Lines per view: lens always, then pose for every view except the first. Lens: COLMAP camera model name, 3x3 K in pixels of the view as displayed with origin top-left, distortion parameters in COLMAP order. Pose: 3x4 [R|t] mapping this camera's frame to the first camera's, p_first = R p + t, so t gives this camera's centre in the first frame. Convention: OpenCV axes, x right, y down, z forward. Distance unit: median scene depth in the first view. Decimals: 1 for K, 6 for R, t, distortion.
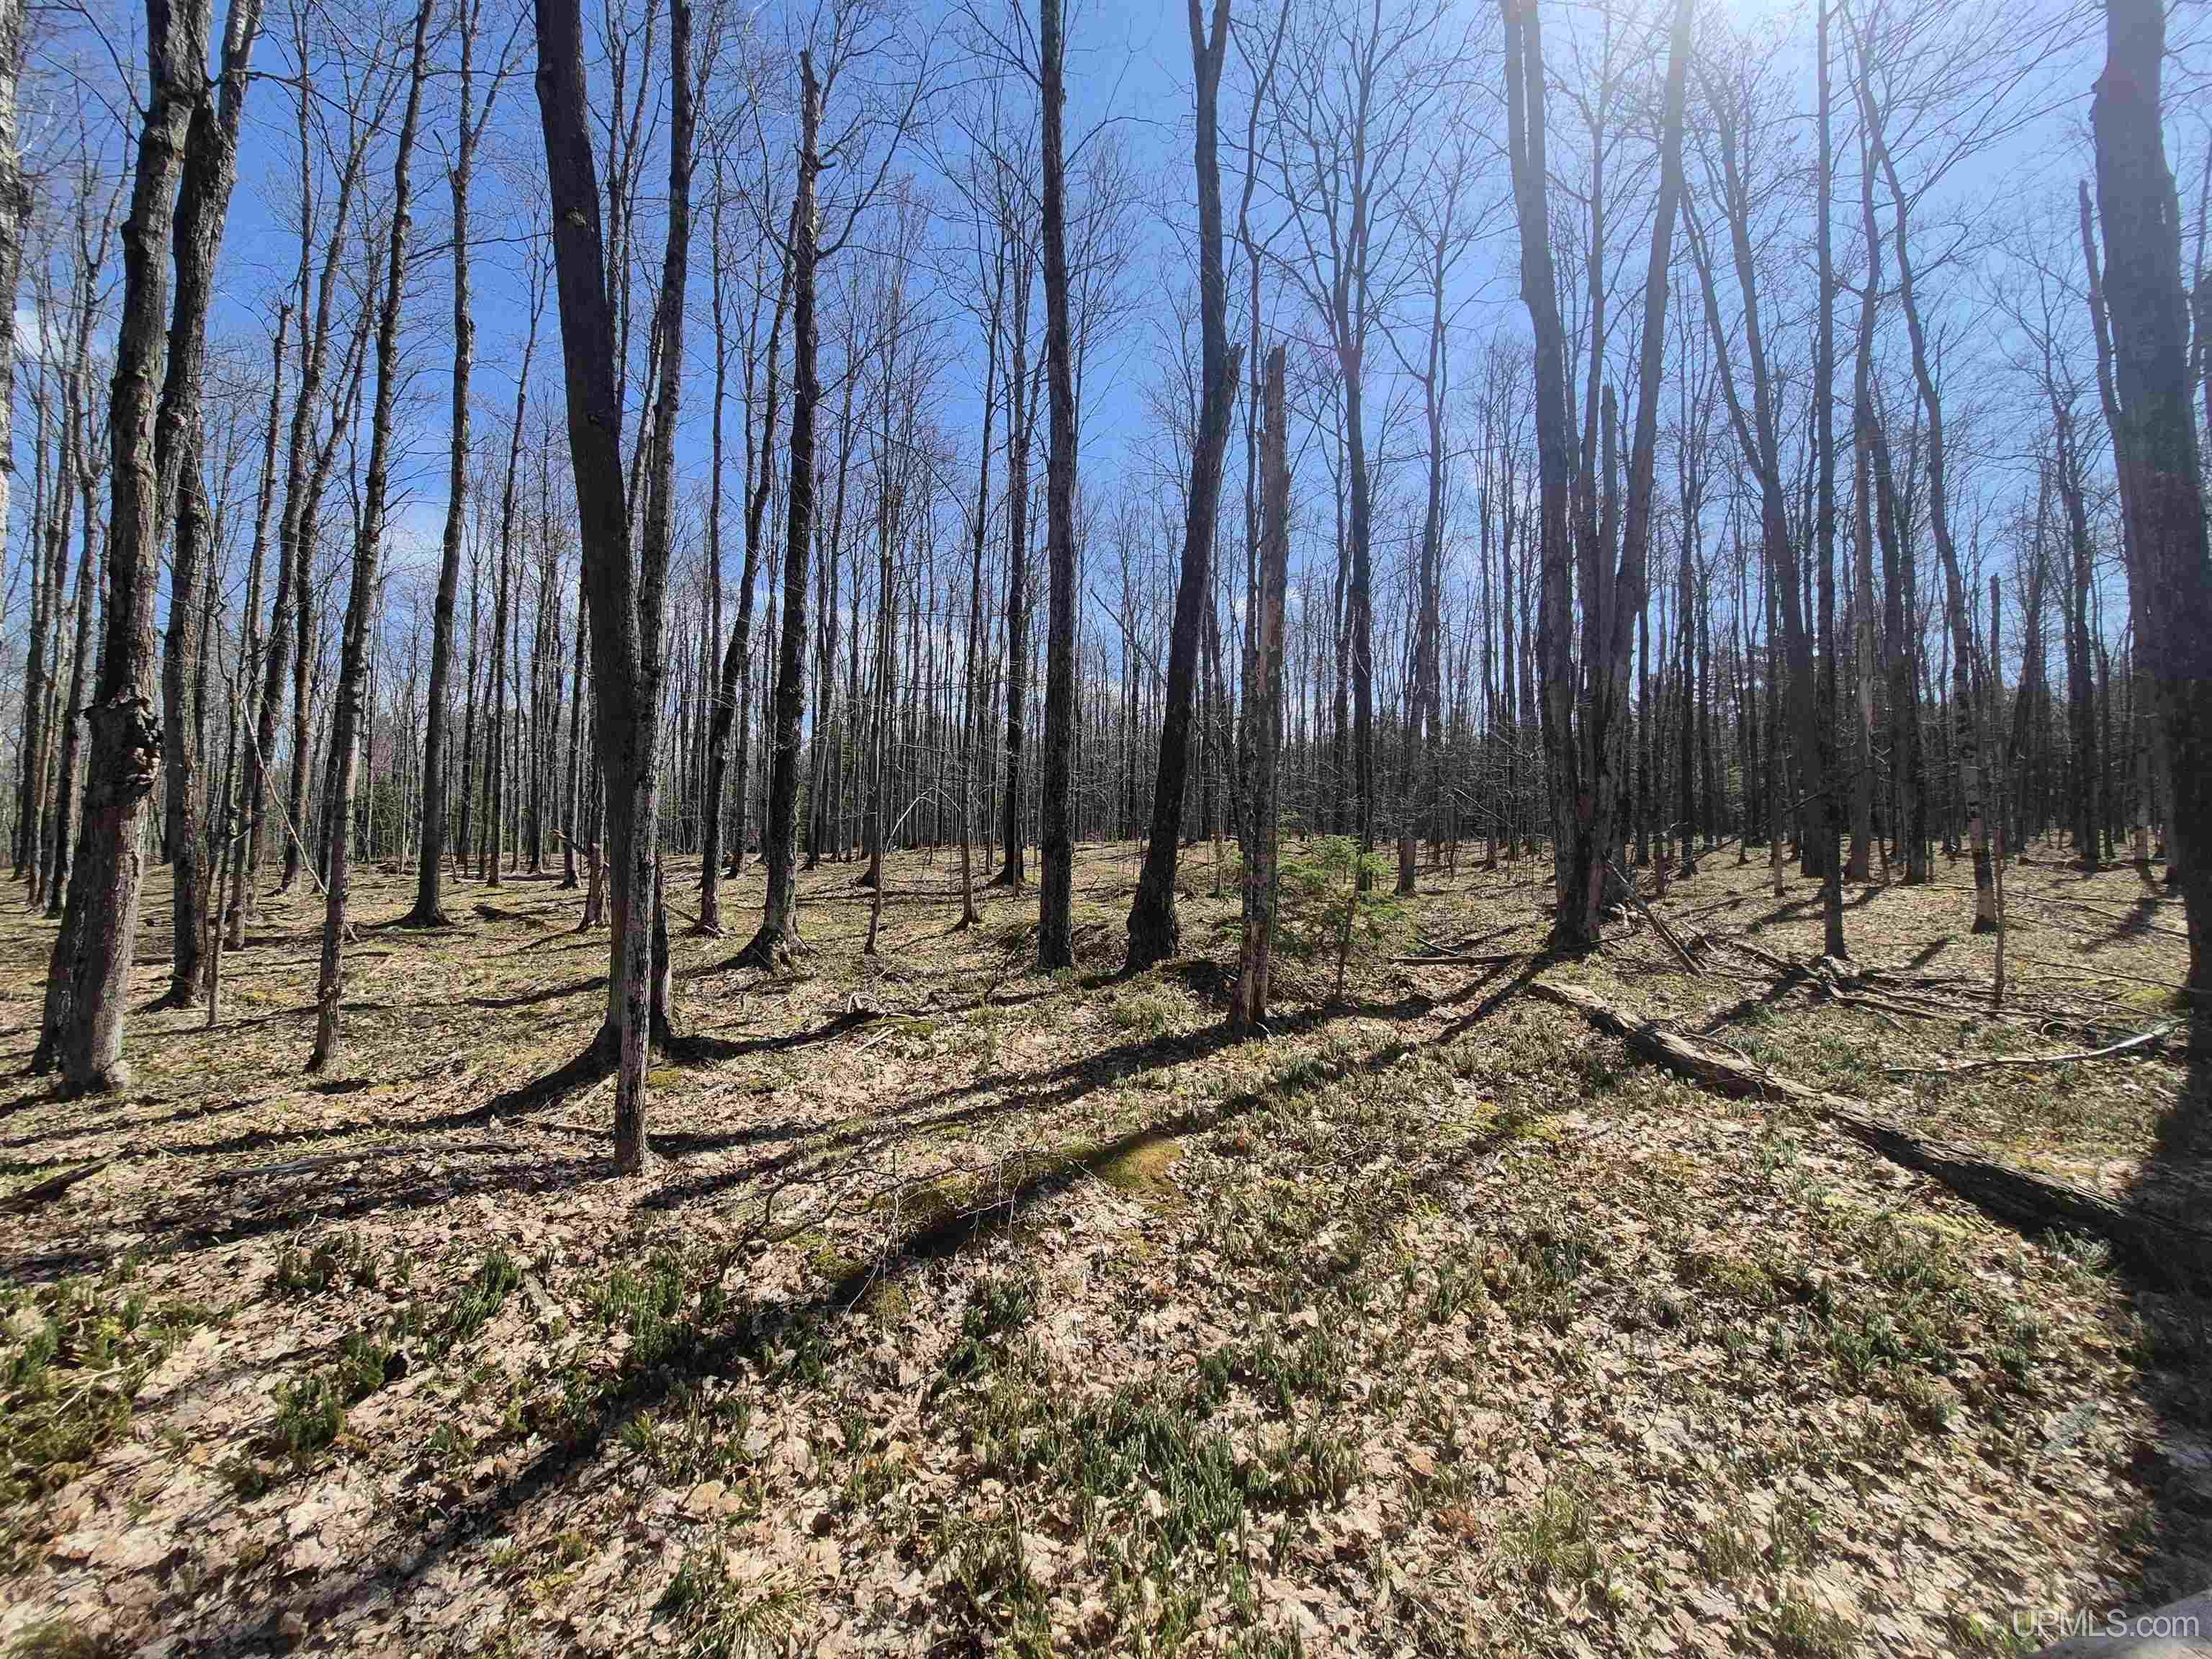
lens RADIAL K [[867.4, 0, 1107.8], [0, 867.4, 808.5], [0, 0, 1]] dist [0.012418, -0.004299]
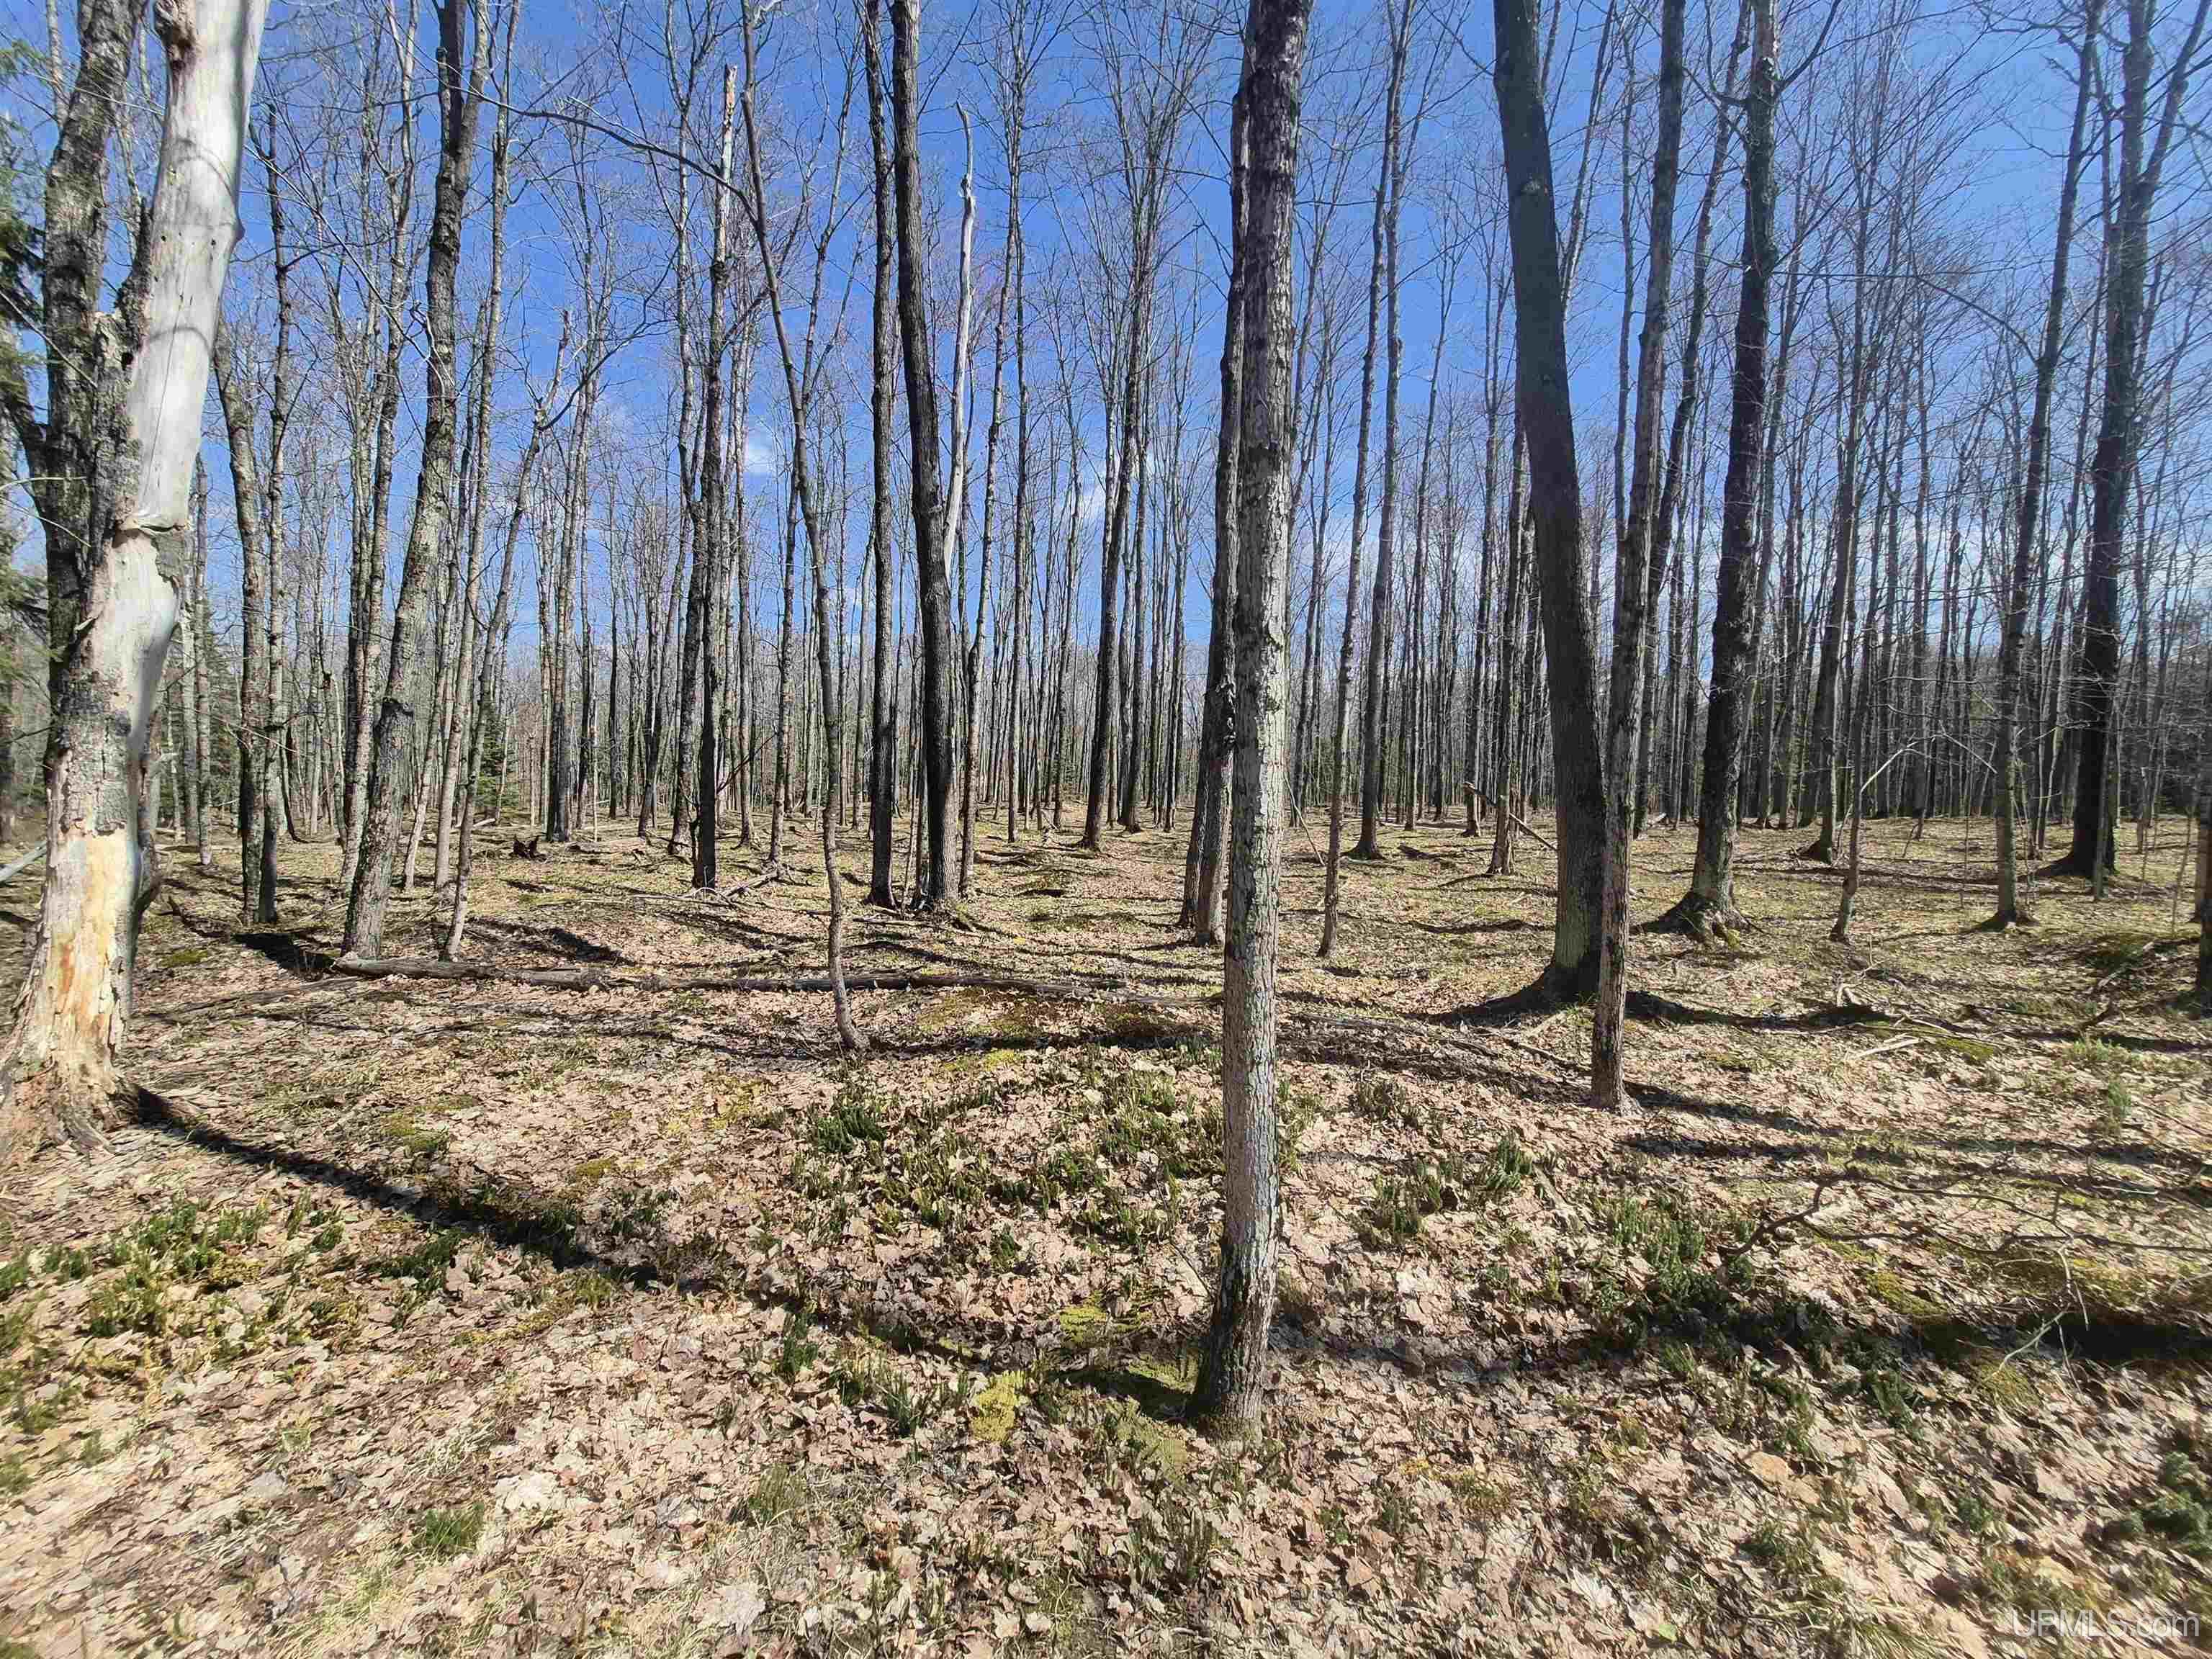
lens RADIAL K [[867.4, 0, 1108.1], [0, 867.4, 807.4], [0, 0, 1]] dist [0.012418, -0.004299]
pose [[0.590273, 0.042922, -0.806061, -0.086500], [-0.003907, 0.998726, 0.050319, 0.015965], [0.807194, -0.026553, 0.589689, -0.068771]]
